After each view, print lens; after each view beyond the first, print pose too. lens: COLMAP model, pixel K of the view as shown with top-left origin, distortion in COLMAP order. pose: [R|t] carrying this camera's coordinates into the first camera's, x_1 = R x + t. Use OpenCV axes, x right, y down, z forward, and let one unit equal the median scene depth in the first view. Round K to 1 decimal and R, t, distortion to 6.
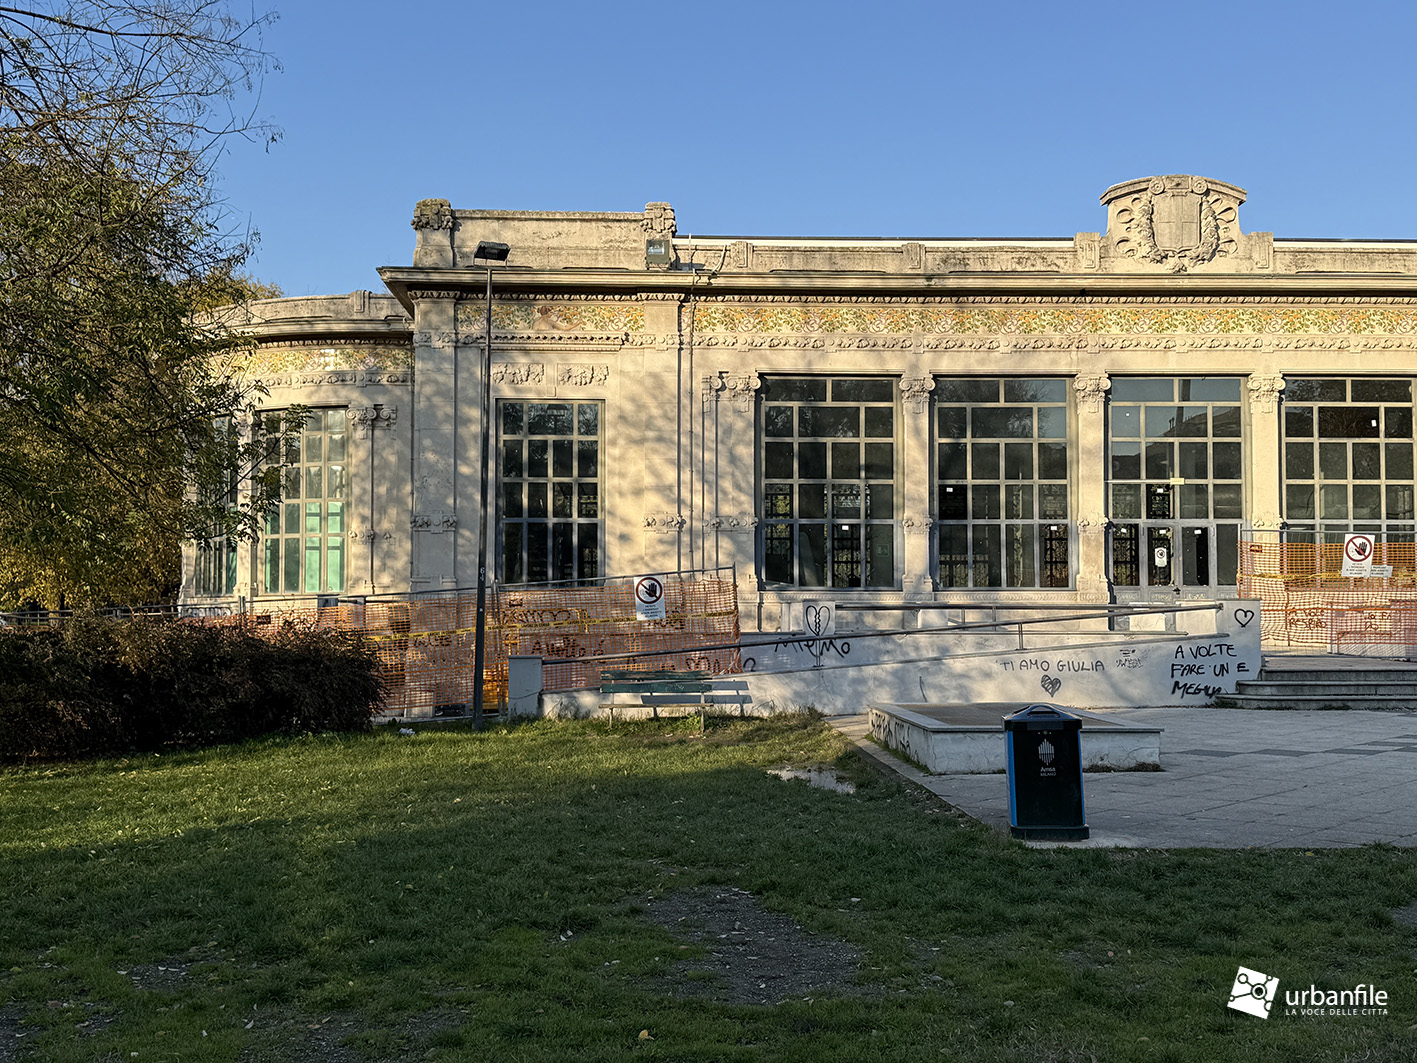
lens RADIAL K [[1538.3, 0, 711.1], [0, 1538.3, 531.4], [0, 0, 1]] dist [0.072613, 0.000000]
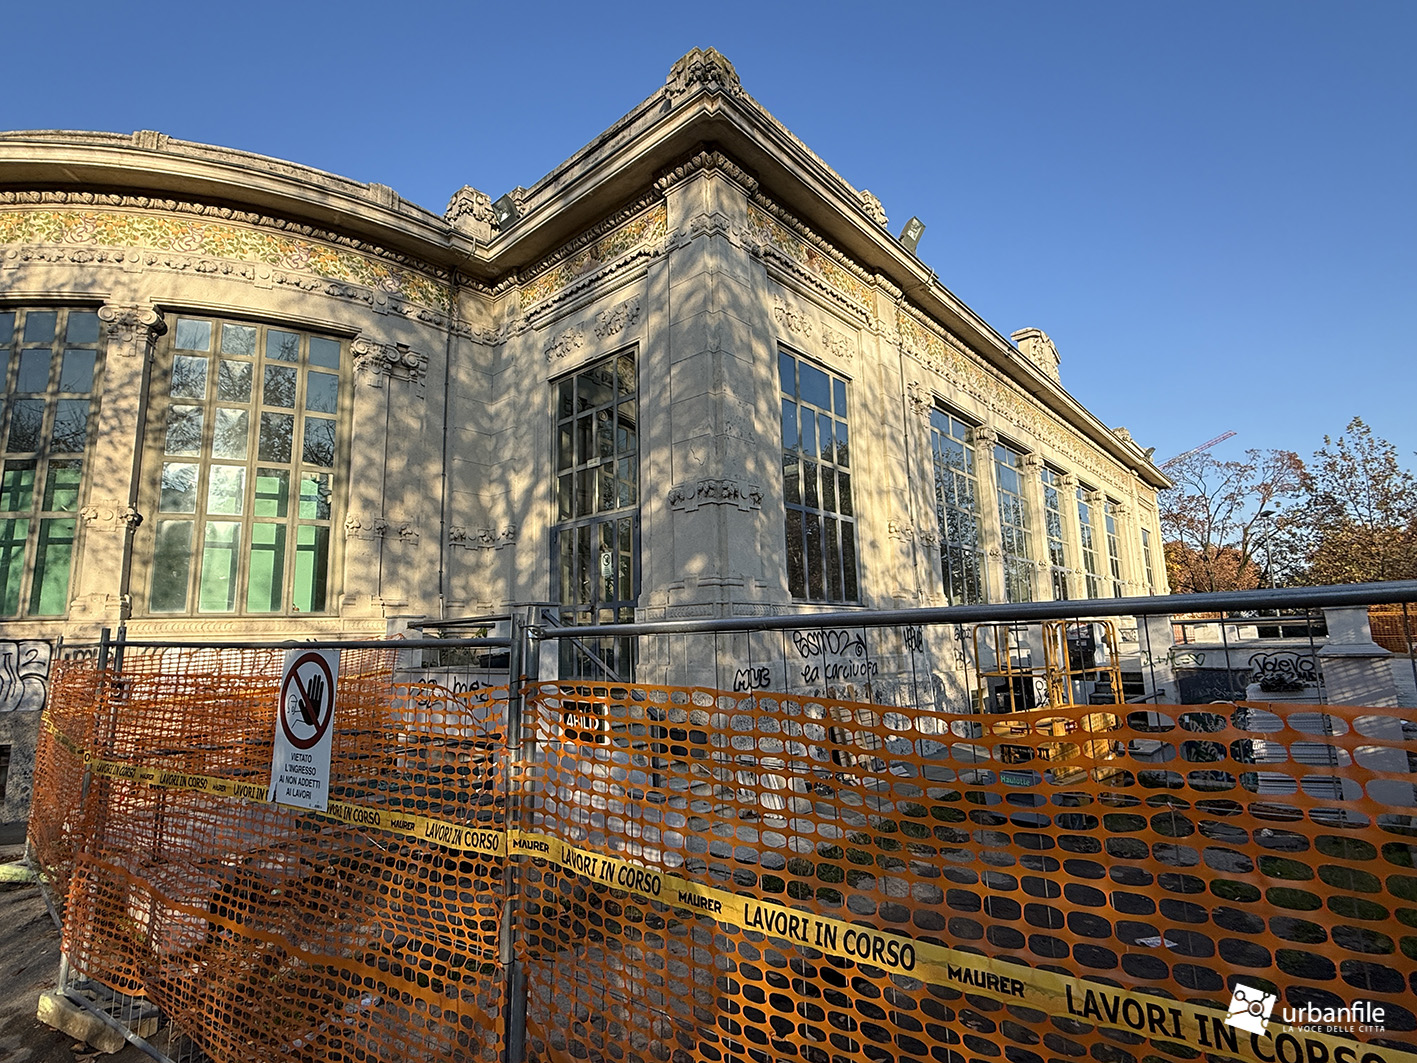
lens RADIAL K [[694.2, 0, 719.2], [0, 694.2, 543.2], [0, 0, 1]] dist [-0.058573, -0.001969]
pose [[0.694154, 0.083227, 0.714998, -0.329494], [-0.017350, 0.994939, -0.098969, 0.035801], [-0.719617, 0.056295, 0.692085, 0.688593]]
